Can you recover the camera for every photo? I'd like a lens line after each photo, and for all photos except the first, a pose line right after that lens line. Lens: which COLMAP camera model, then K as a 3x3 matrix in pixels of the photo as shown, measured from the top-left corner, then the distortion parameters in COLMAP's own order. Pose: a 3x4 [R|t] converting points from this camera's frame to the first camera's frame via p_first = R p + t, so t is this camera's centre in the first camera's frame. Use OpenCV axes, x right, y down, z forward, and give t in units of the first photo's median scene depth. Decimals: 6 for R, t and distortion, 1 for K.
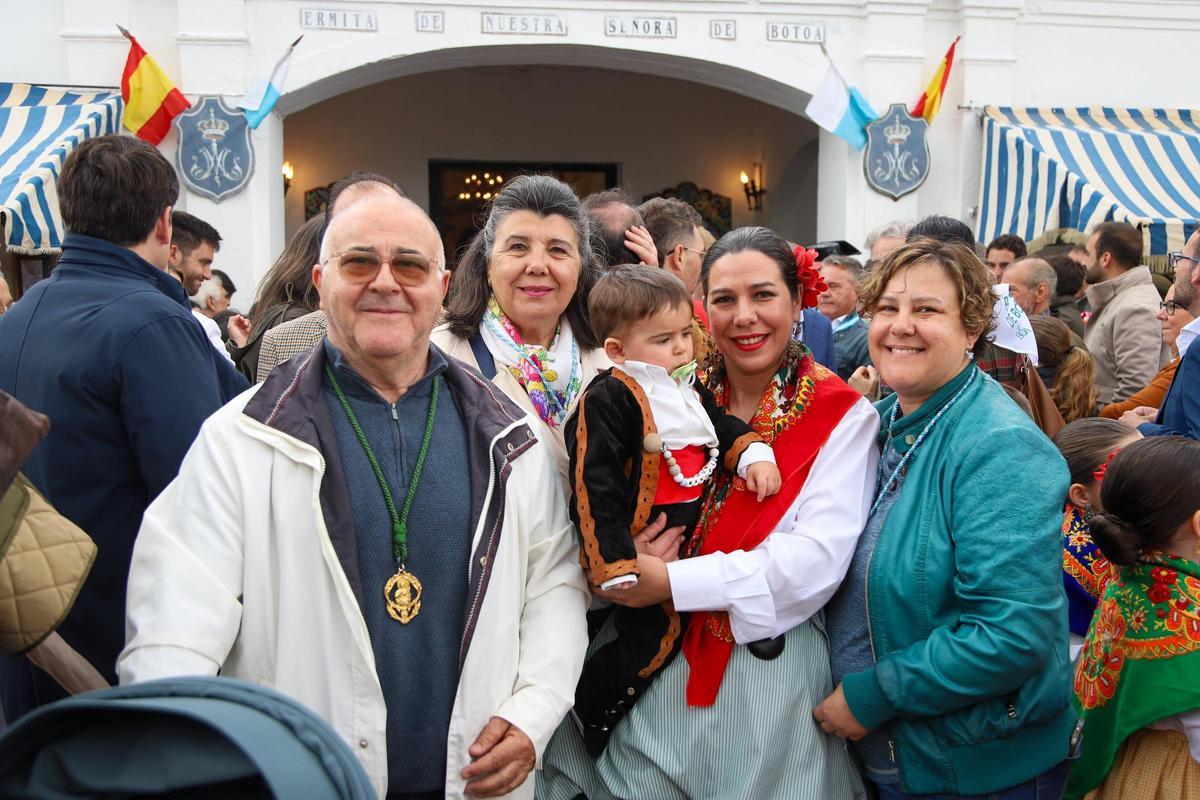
lens RADIAL K [[1126.4, 0, 604.8], [0, 1126.4, 417.7], [0, 0, 1]] dist [-0.002134, 0.024663]
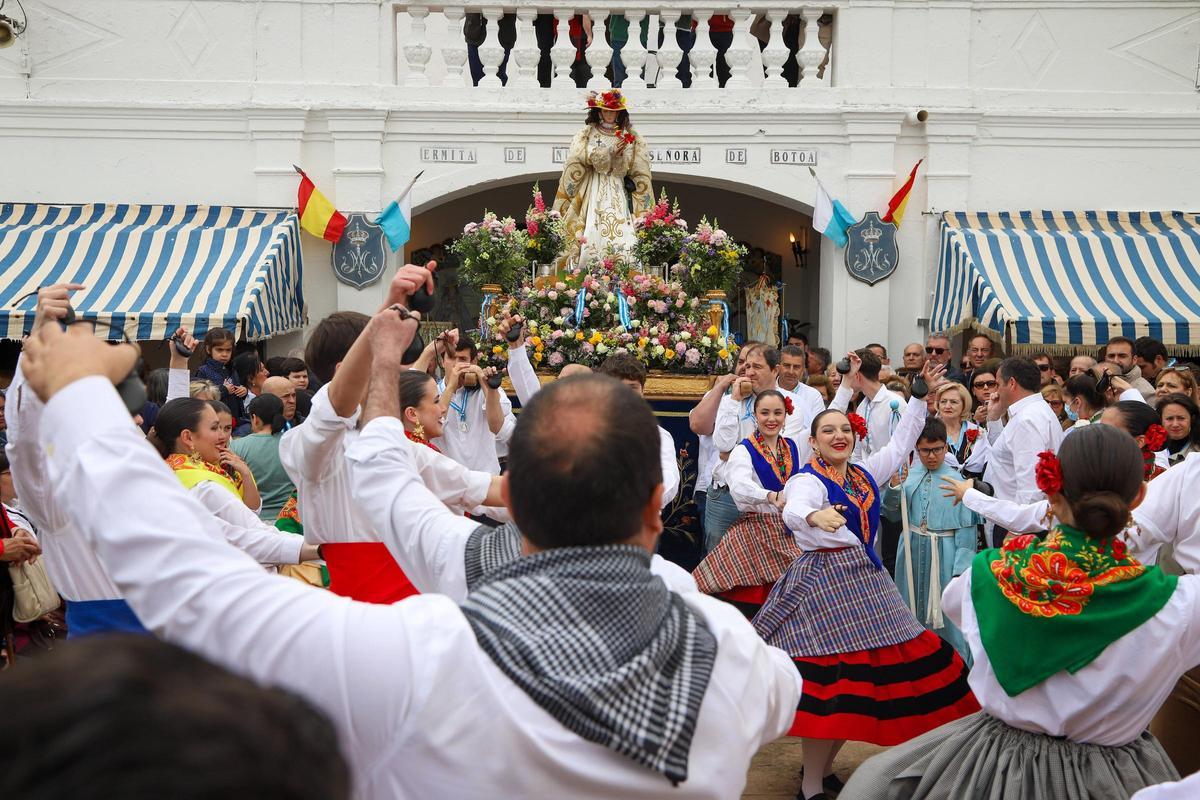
lens RADIAL K [[1311.4, 0, 600.0], [0, 1311.4, 400.0], [0, 0, 1]] dist [0.039775, 0.026239]
pose [[0.995398, 0.014082, -0.094790, 0.095633], [-0.017141, 0.999355, -0.031540, -0.009982], [0.094284, 0.033020, 0.994998, -0.524433]]
